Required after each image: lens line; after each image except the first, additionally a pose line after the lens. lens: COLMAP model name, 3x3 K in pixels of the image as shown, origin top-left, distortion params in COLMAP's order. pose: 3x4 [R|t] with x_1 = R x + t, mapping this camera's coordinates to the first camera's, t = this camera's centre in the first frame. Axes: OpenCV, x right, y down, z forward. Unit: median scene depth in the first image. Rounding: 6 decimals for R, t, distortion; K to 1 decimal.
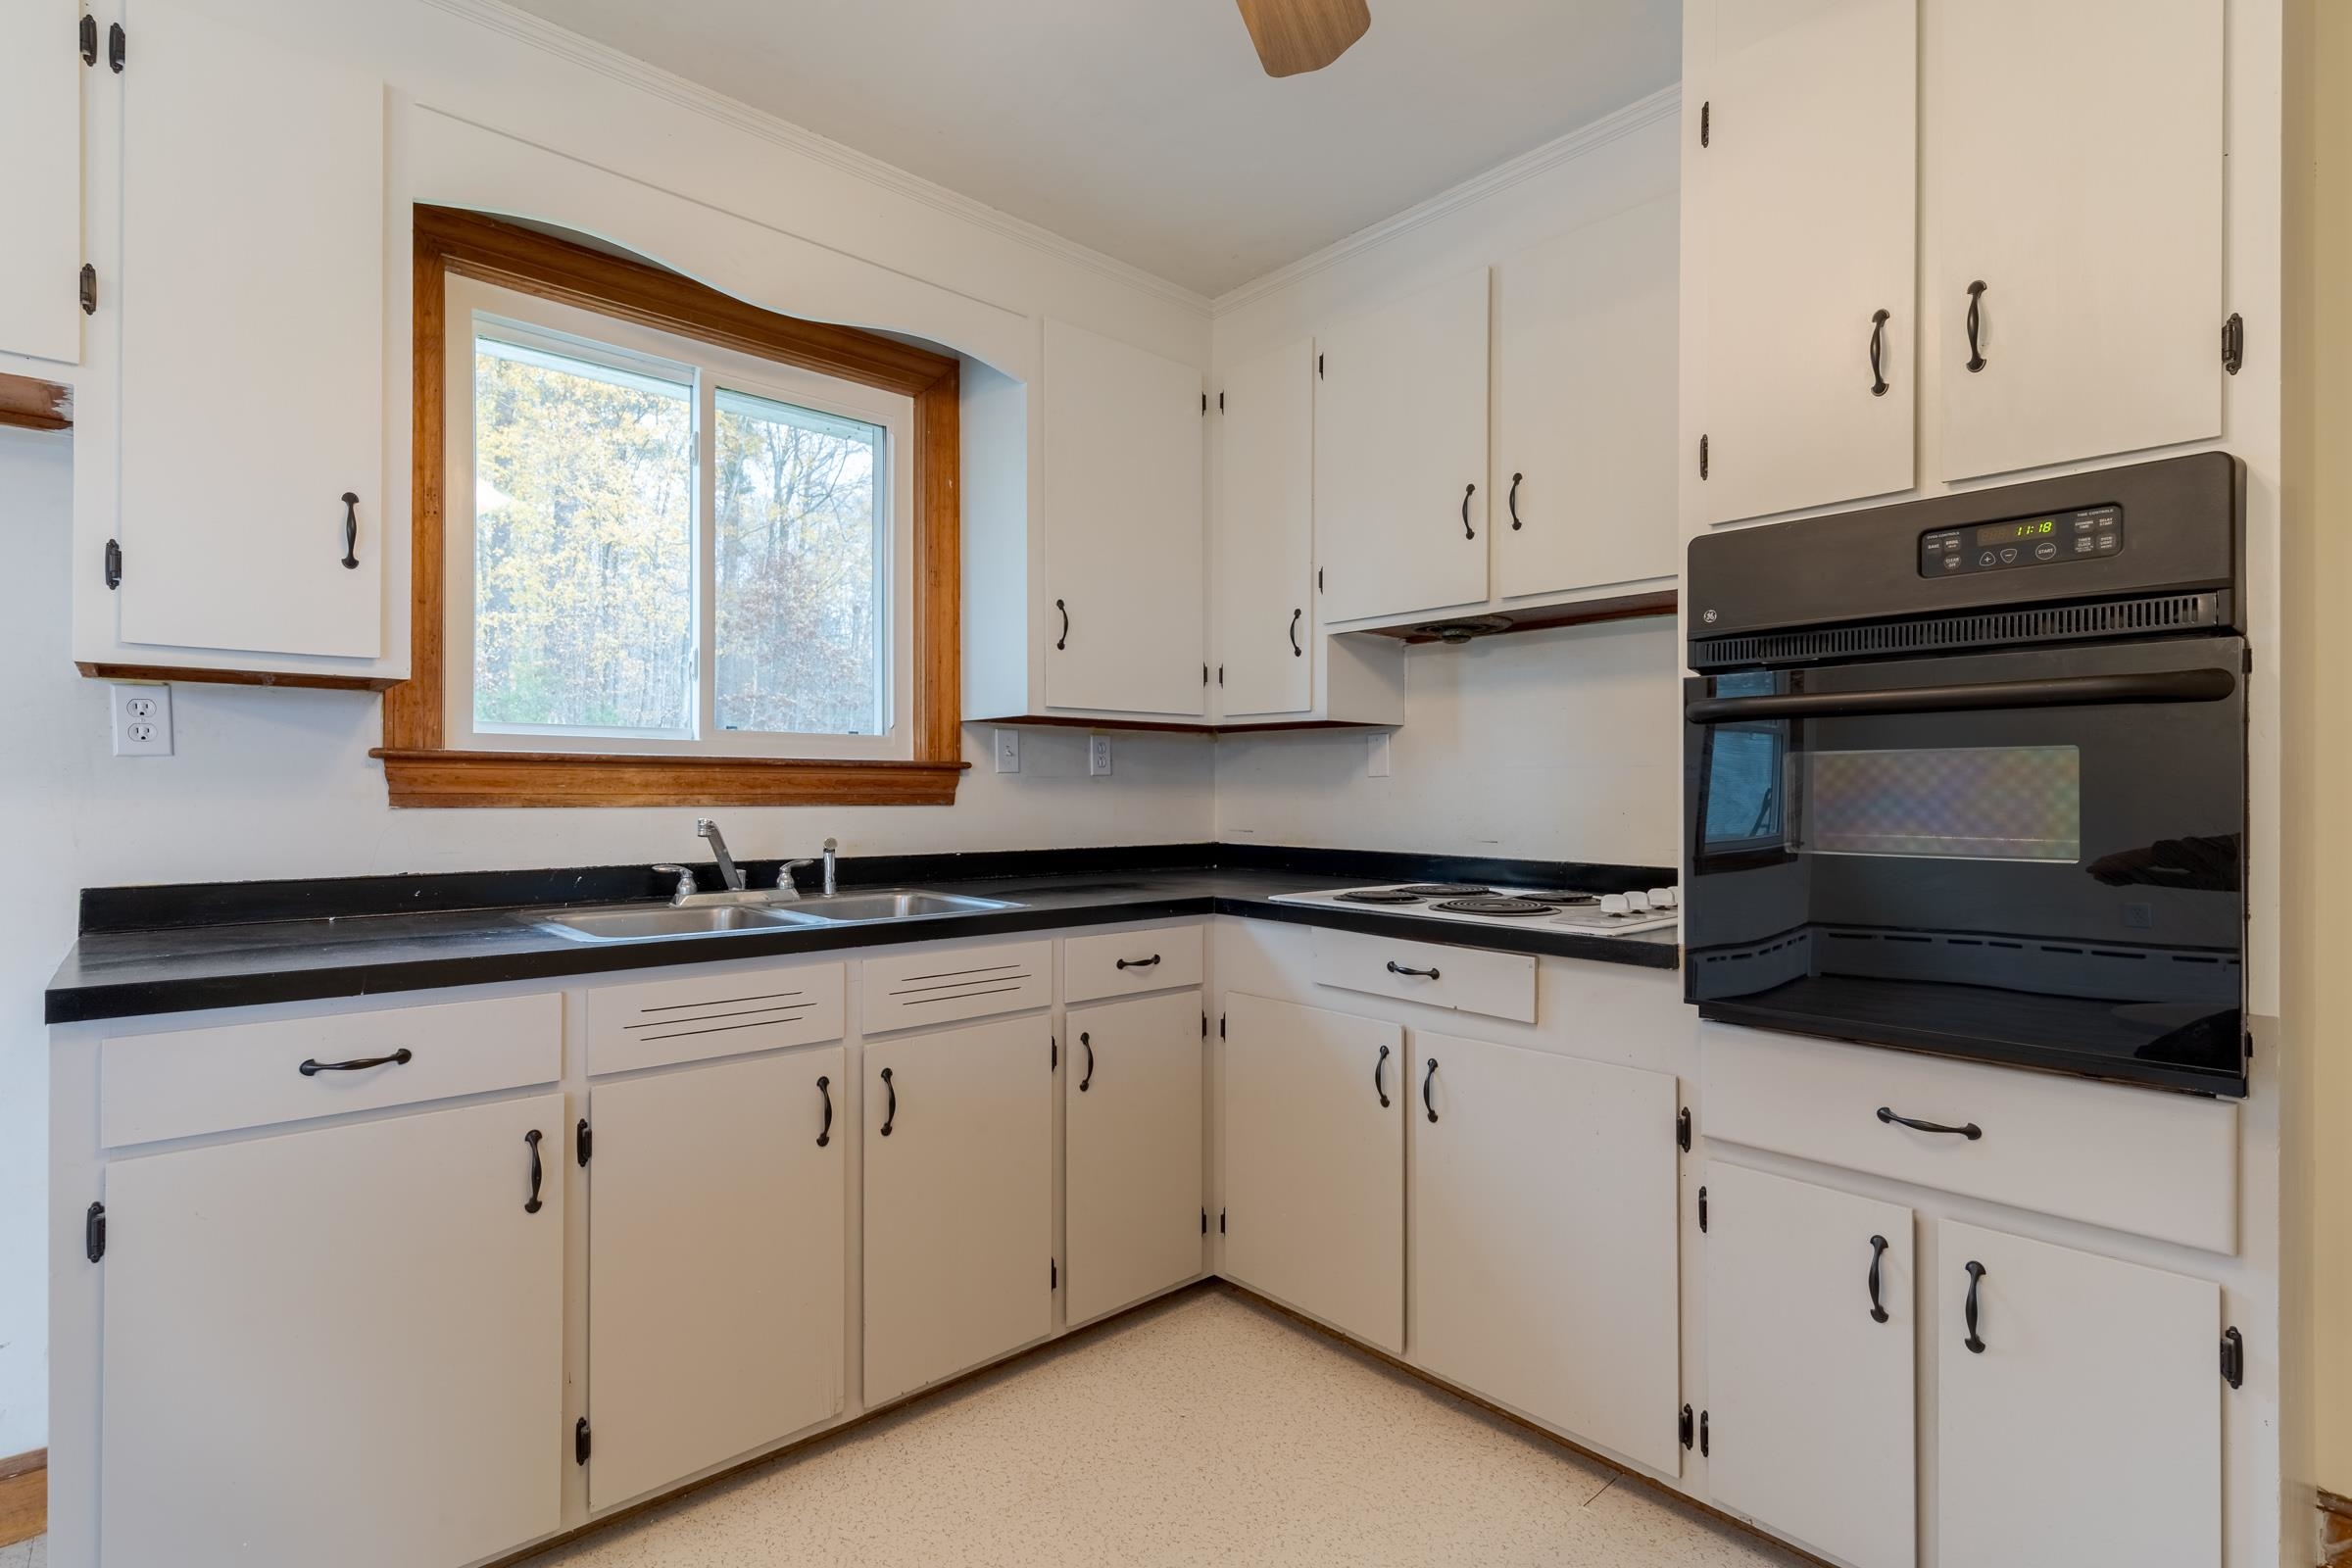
lens RADIAL K [[1122.1, 0, 1163.2], [0, 1122.1, 787.8], [0, 0, 1]] dist [-0.003949, -0.001167]
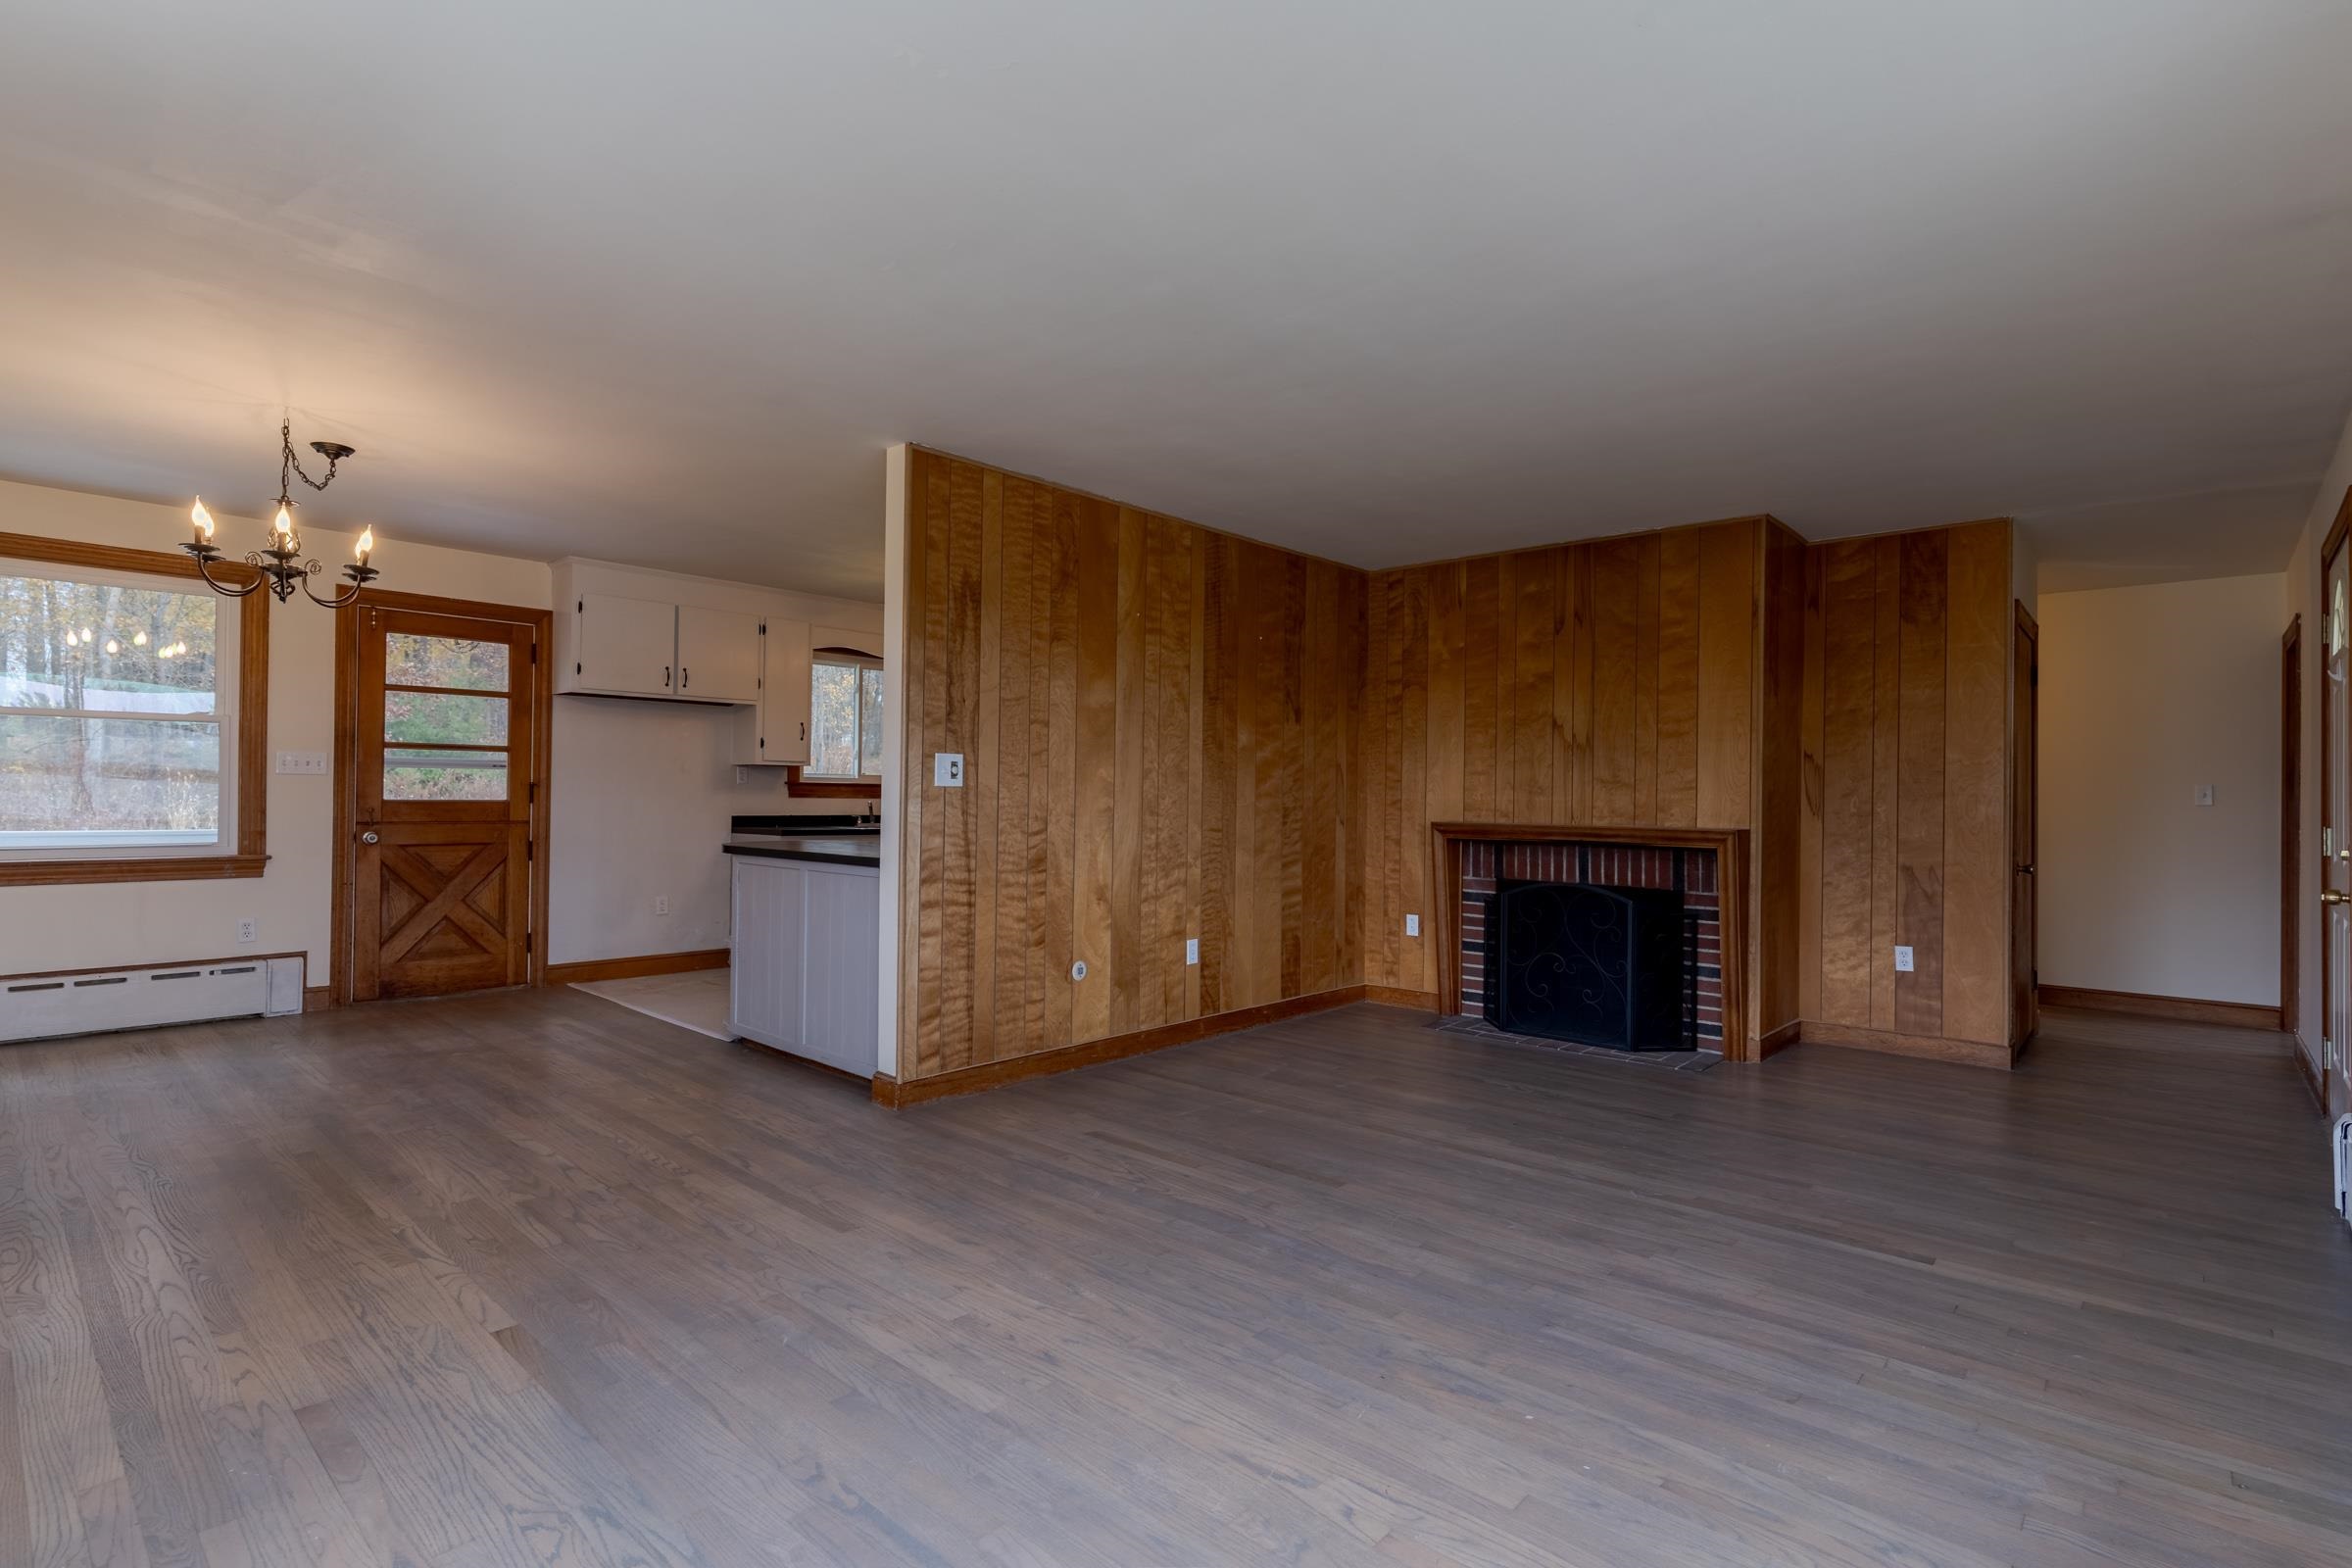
lens RADIAL K [[1122.1, 0, 1191.4], [0, 1122.1, 789.2], [0, 0, 1]] dist [-0.003949, -0.001167]
pose [[0.996293, 0.010179, 0.085421, 0.279852], [-0.009766, 0.999939, -0.005243, -0.002772], [-0.085470, 0.004389, 0.996331, -2.442391]]
